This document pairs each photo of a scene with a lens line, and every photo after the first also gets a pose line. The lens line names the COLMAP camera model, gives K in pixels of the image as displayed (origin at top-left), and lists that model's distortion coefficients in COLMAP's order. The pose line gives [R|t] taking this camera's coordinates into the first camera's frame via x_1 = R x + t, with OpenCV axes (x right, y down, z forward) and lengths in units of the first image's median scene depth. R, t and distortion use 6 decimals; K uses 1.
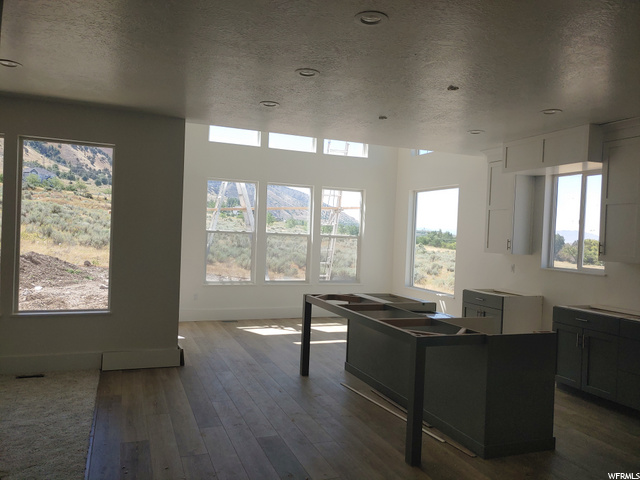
lens RADIAL K [[512.1, 0, 321.6], [0, 512.1, 250.6], [0, 0, 1]] dist [0.014289, 0.001800]
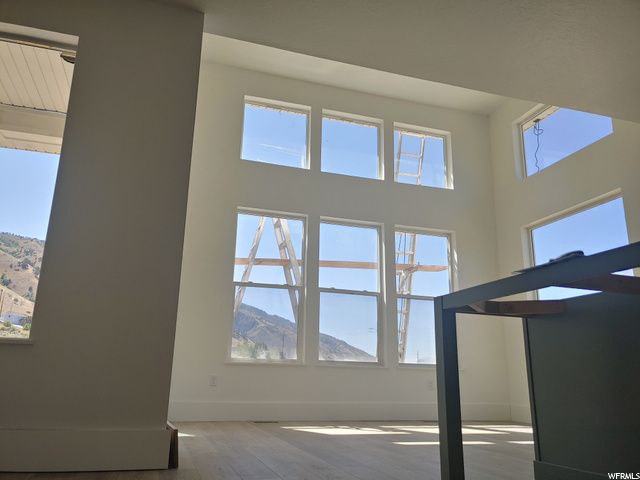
lens RADIAL K [[512.1, 0, 321.6], [0, 512.1, 250.6], [0, 0, 1]] dist [0.014289, 0.001800]
pose [[0.998417, -0.031758, -0.046425, -0.073920], [0.017931, 0.962003, -0.272450, 0.106996], [0.053314, 0.271187, 0.961049, 0.336959]]
